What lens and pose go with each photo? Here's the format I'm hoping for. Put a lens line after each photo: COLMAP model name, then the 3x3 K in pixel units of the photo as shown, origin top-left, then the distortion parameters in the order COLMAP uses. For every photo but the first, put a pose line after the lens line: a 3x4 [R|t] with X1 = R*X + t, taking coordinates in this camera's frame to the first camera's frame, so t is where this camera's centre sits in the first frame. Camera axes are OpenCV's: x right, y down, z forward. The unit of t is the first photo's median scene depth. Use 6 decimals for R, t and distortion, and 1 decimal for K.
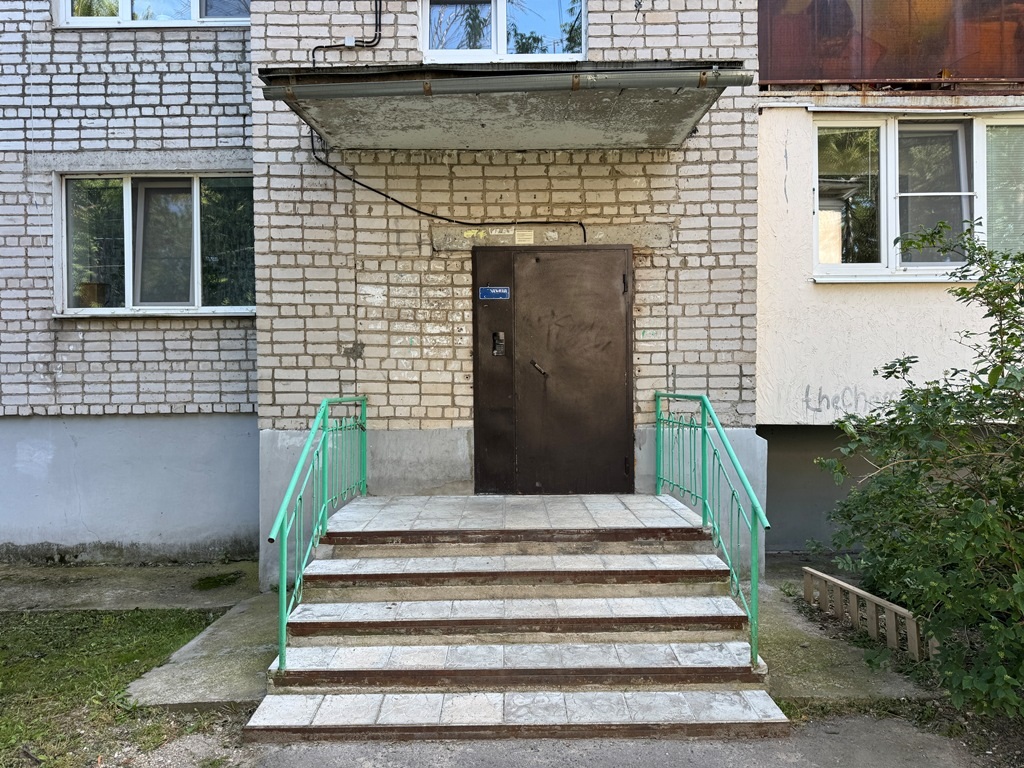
lens RADIAL K [[719.4, 0, 512.0], [0, 719.4, 385.2], [0, 0, 1]] dist [0.070036, -0.042570]
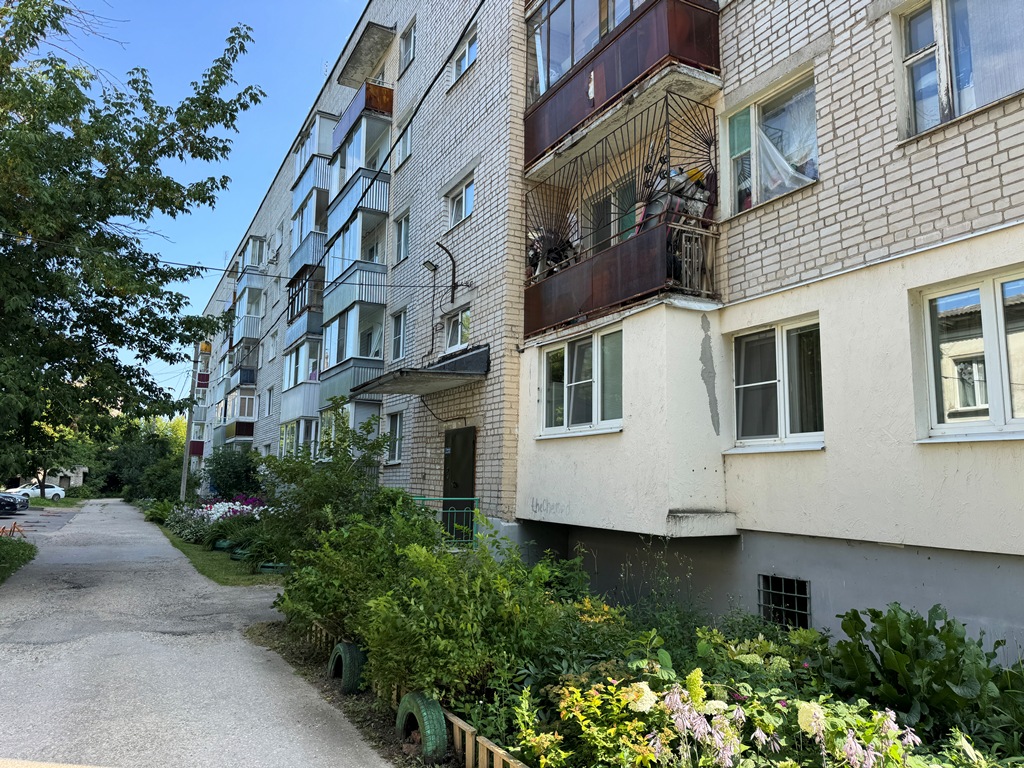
lens RADIAL K [[724.9, 0, 510.5], [0, 724.9, 386.2], [0, 0, 1]] dist [0.077027, -0.097547]
pose [[0.440617, -0.110302, -0.890893, 2.031042], [-0.003813, 0.992184, -0.124728, -0.049402], [0.897687, 0.058355, 0.436752, 0.150815]]
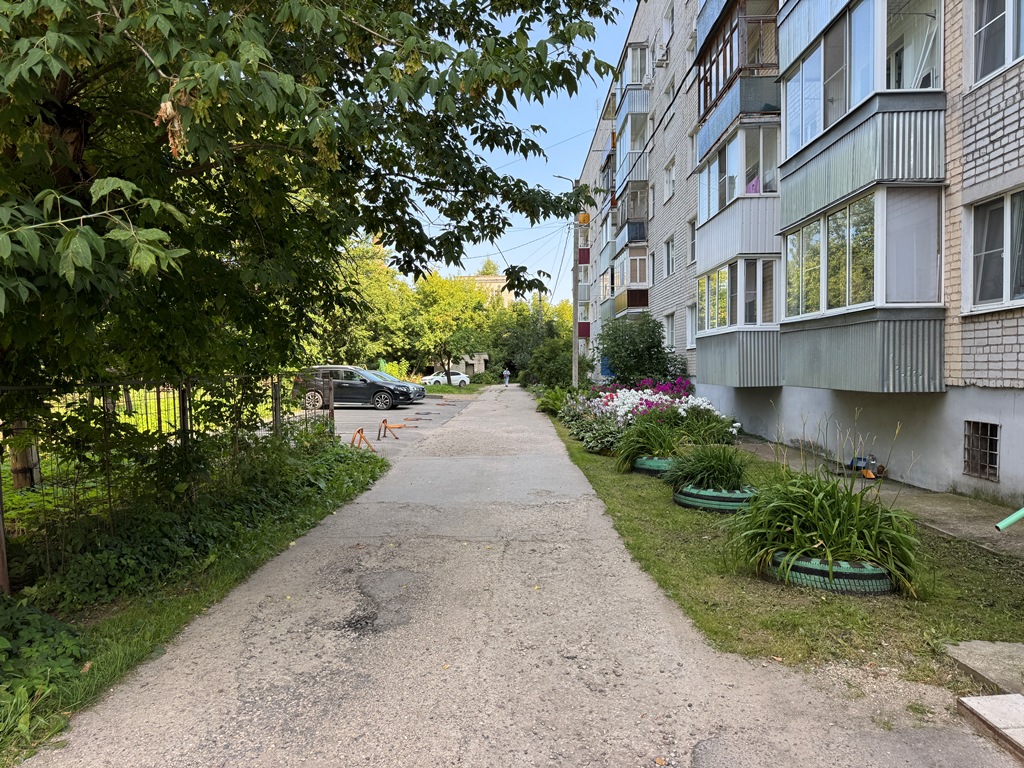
lens RADIAL K [[724.9, 0, 510.5], [0, 724.9, 386.2], [0, 0, 1]] dist [0.077027, -0.097547]
pose [[-0.044785, 0.030541, -0.998530, 0.359523], [0.028935, 0.999153, 0.029262, -0.021052], [0.998578, -0.027581, -0.045631, 0.202288]]
